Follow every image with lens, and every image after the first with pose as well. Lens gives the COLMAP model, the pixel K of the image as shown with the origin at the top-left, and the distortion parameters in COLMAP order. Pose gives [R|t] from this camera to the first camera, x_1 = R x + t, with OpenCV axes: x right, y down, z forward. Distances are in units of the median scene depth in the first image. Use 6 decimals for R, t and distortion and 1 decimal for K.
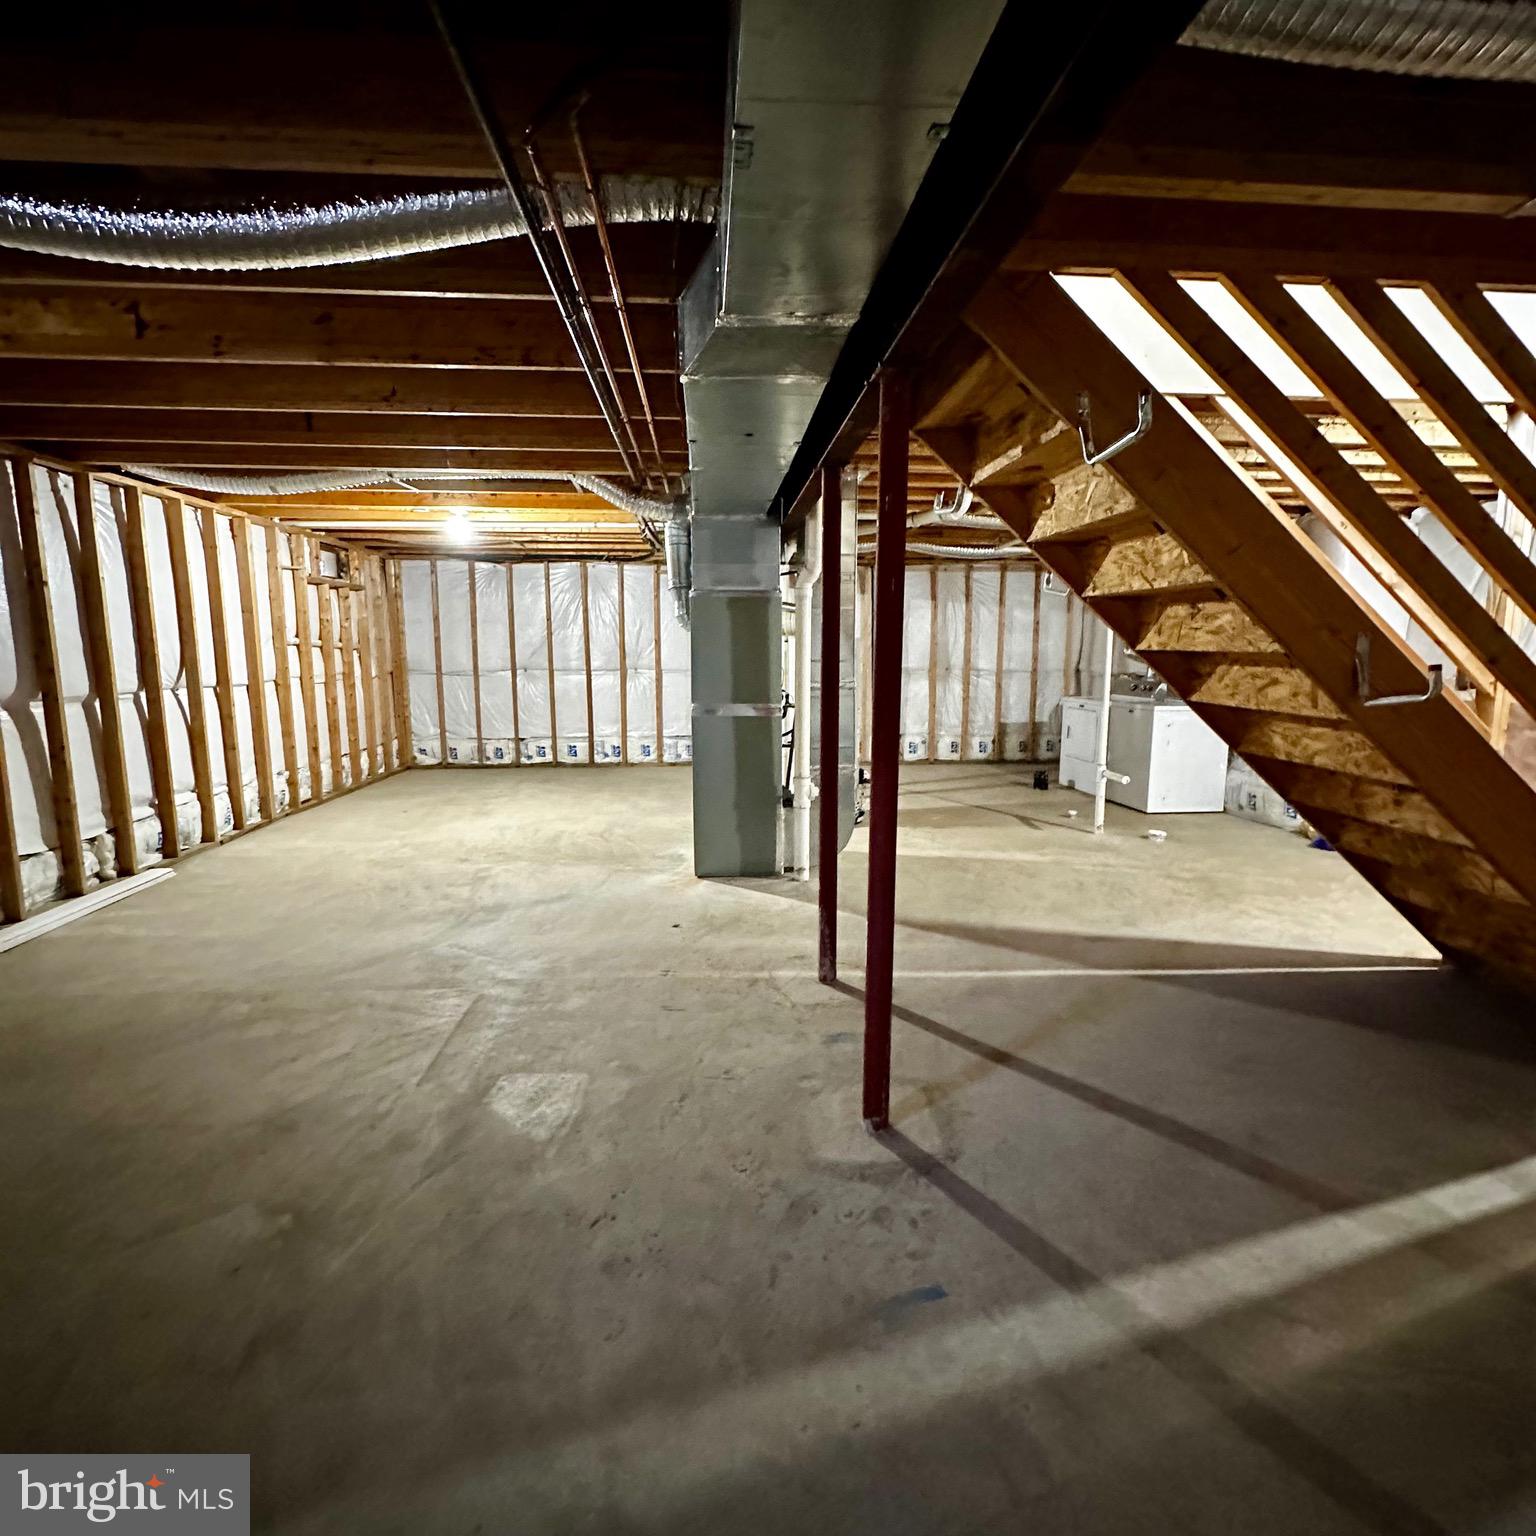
lens RADIAL K [[816.5, 0, 774.0], [0, 816.5, 766.7], [0, 0, 1]] dist [-0.005374, 0.001307]
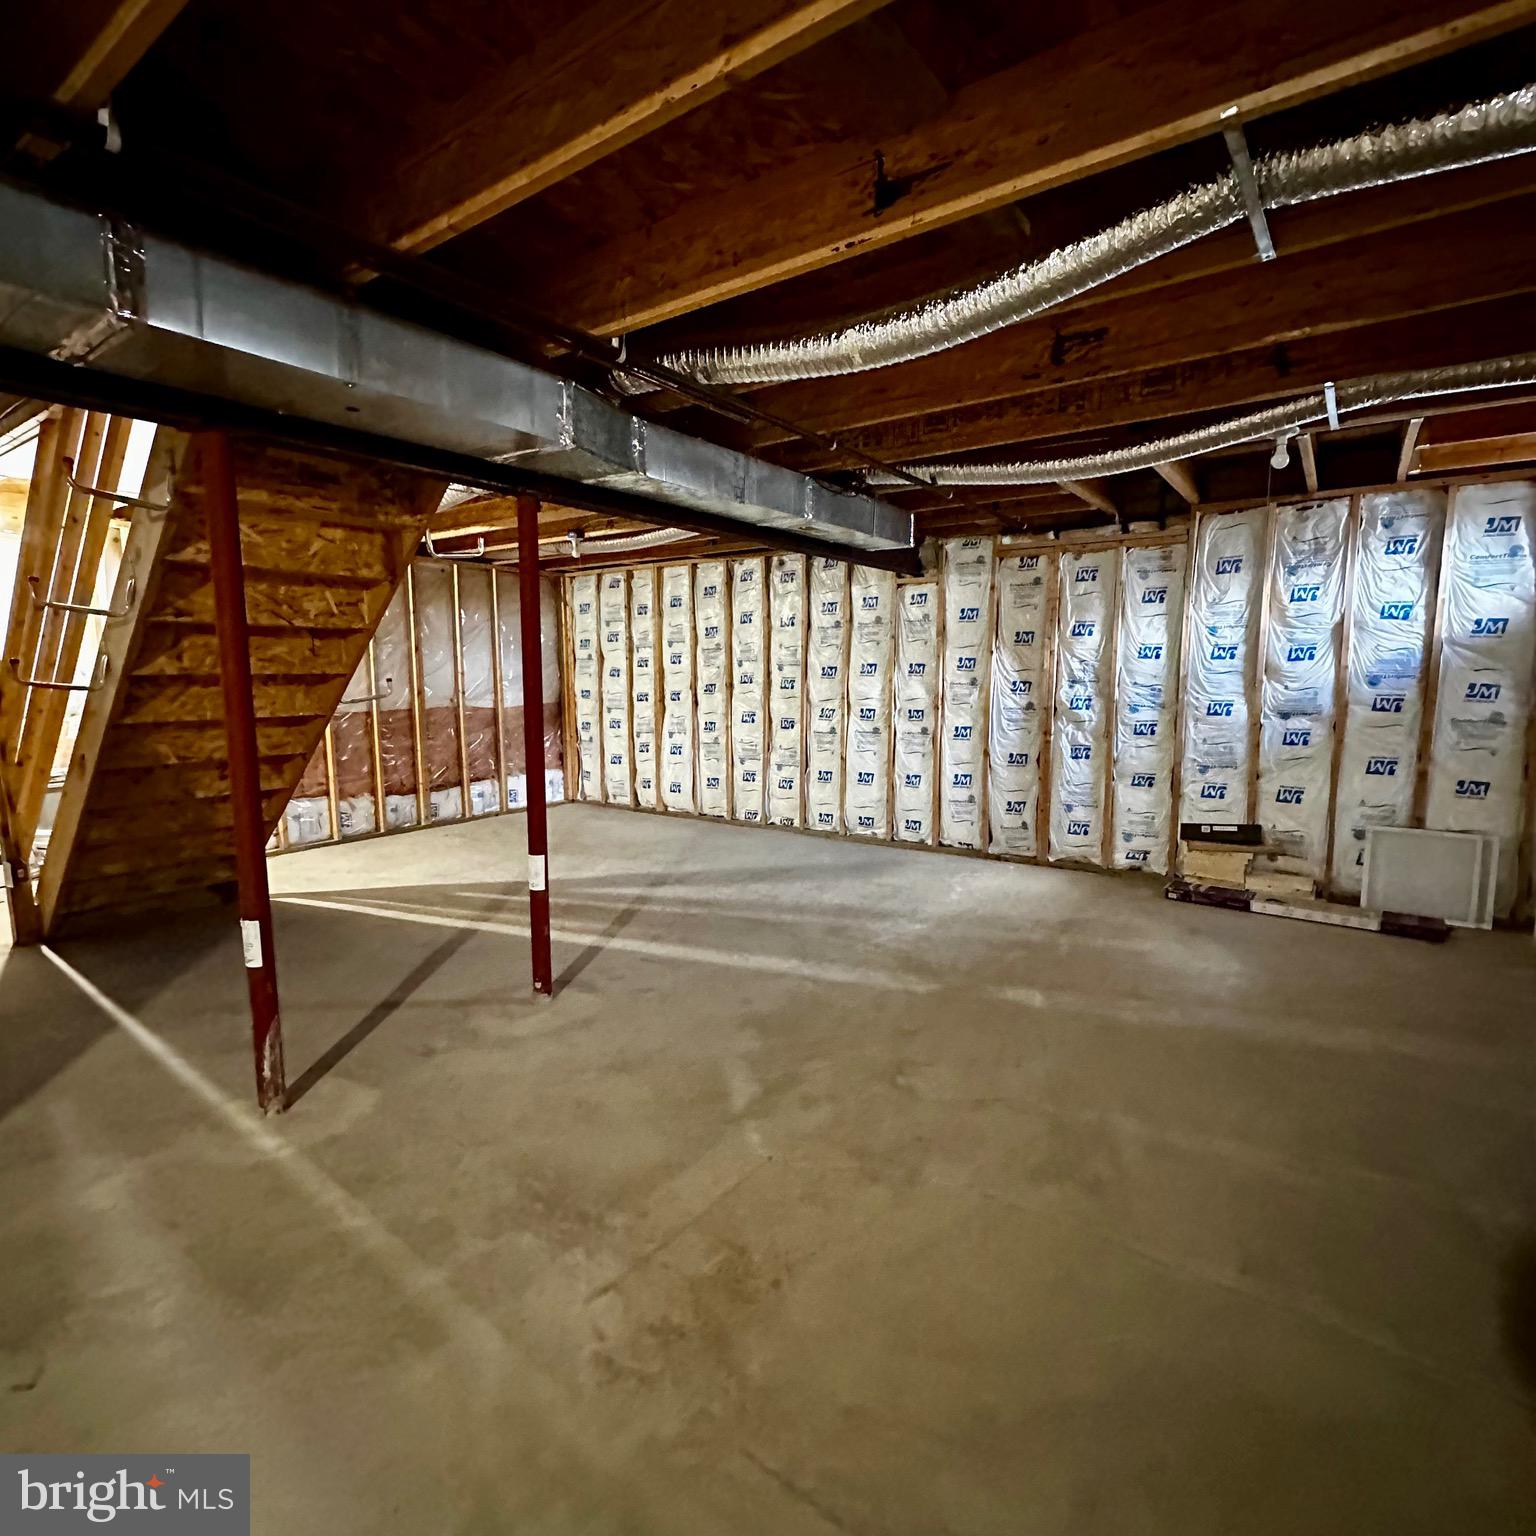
lens RADIAL K [[816.5, 0, 769.0], [0, 816.5, 771.1], [0, 0, 1]] dist [-0.005374, 0.001307]
pose [[-0.771680, -0.072436, 0.631873, -1.111967], [0.097913, 0.968120, 0.230559, -0.255794], [-0.628429, 0.239786, -0.739986, 1.794382]]
